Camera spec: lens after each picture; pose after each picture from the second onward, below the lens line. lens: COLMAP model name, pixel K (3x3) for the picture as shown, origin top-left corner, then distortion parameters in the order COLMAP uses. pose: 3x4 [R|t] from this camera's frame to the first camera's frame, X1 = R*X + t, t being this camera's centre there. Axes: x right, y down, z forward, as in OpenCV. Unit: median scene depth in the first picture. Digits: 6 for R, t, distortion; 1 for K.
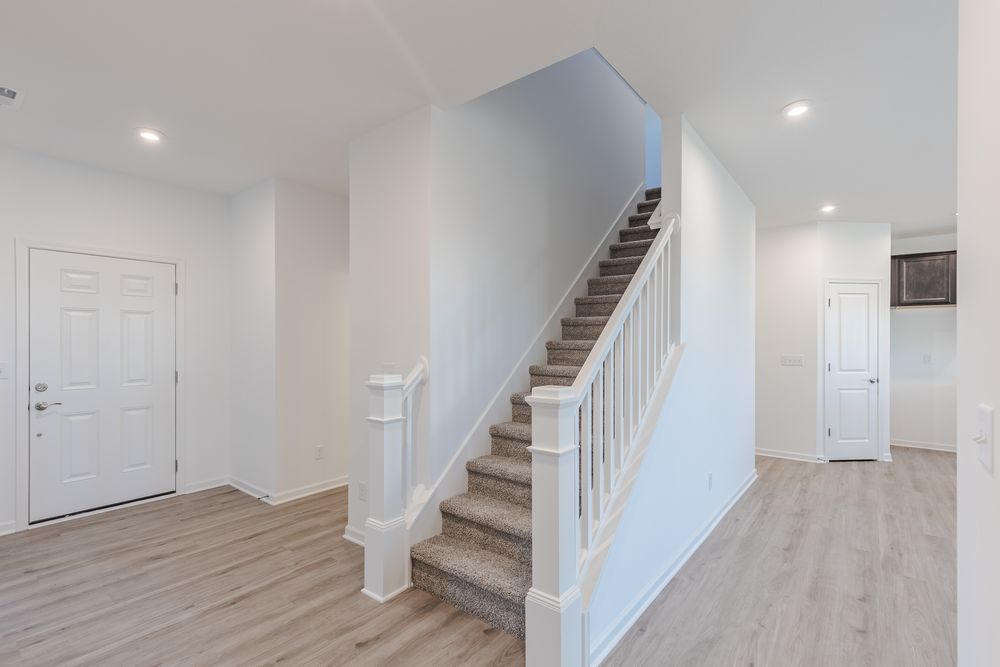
lens RADIAL K [[451.4, 0, 505.7], [0, 451.4, 347.7], [0, 0, 1]] dist [0.010963, -0.001569]
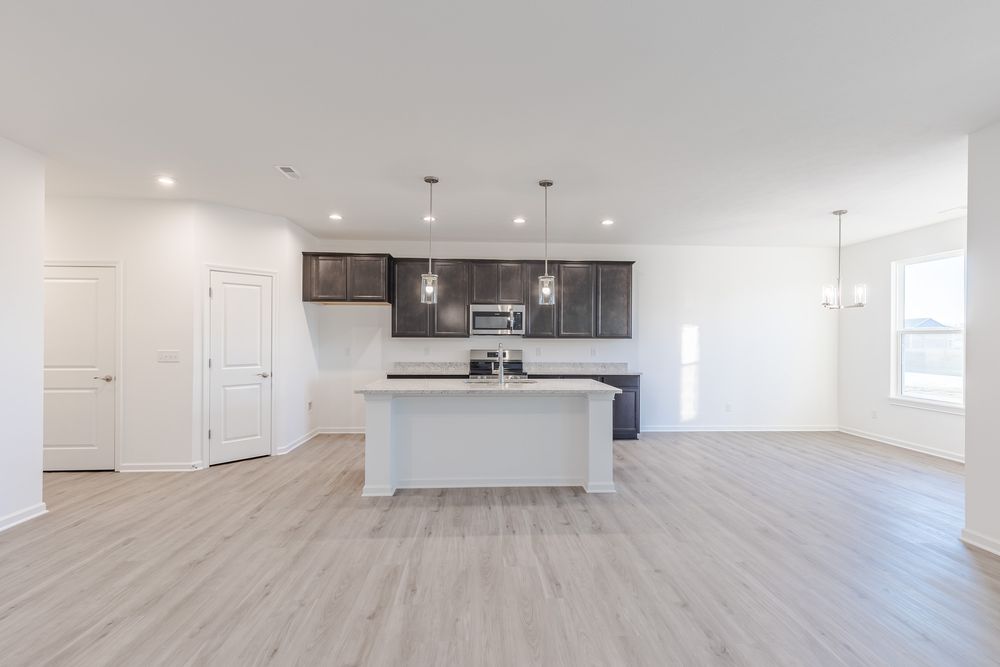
lens RADIAL K [[451.4, 0, 501.4], [0, 451.4, 334.5], [0, 0, 1]] dist [0.010963, -0.001569]
pose [[0.746498, 0.009926, 0.665314, 0.686915], [-0.000576, 0.999898, -0.014271, -0.001311], [-0.665387, 0.010270, 0.746428, -0.084168]]
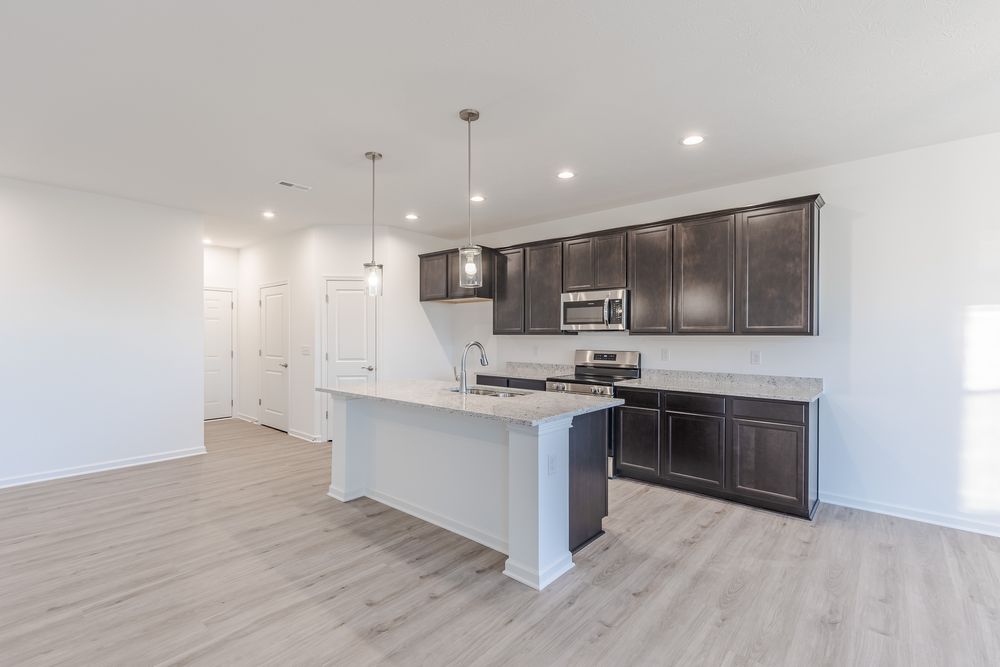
lens RADIAL K [[451.4, 0, 500.5], [0, 451.4, 337.5], [0, 0, 1]] dist [0.010963, -0.001569]
pose [[0.999249, 0.002257, -0.038673, 1.488458], [-0.002343, 0.999995, -0.002164, -0.001770], [0.038668, 0.002253, 0.999250, -0.107614]]
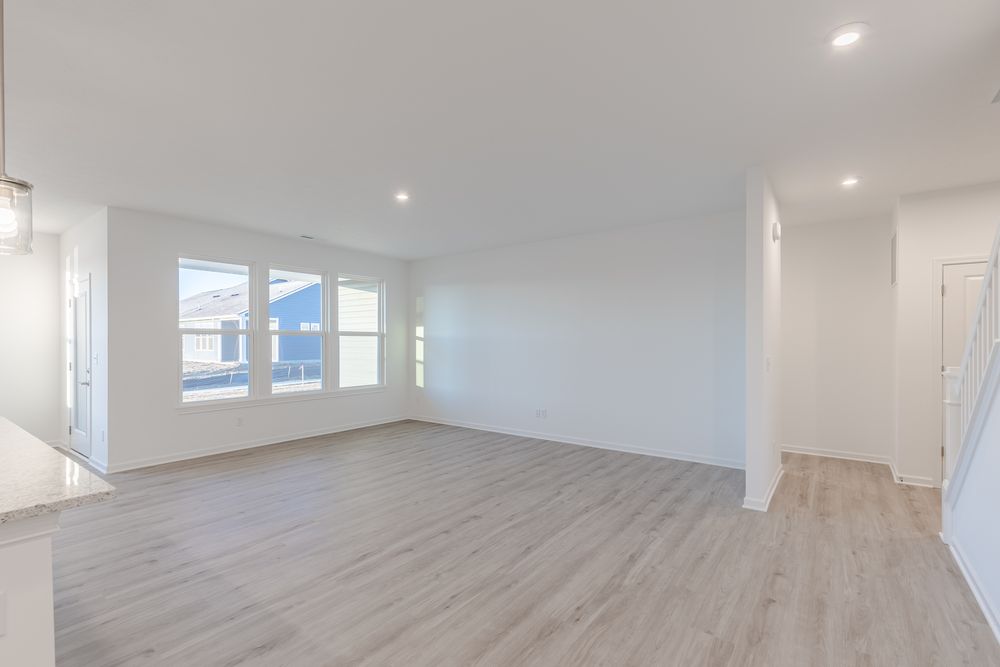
lens RADIAL K [[451.4, 0, 502.0], [0, 451.4, 341.9], [0, 0, 1]] dist [0.010963, -0.001569]
pose [[-0.999494, 0.002306, -0.031728, 0.808067], [0.002069, 0.999970, 0.007482, -0.009690], [0.031744, 0.007413, -0.999469, 1.135067]]
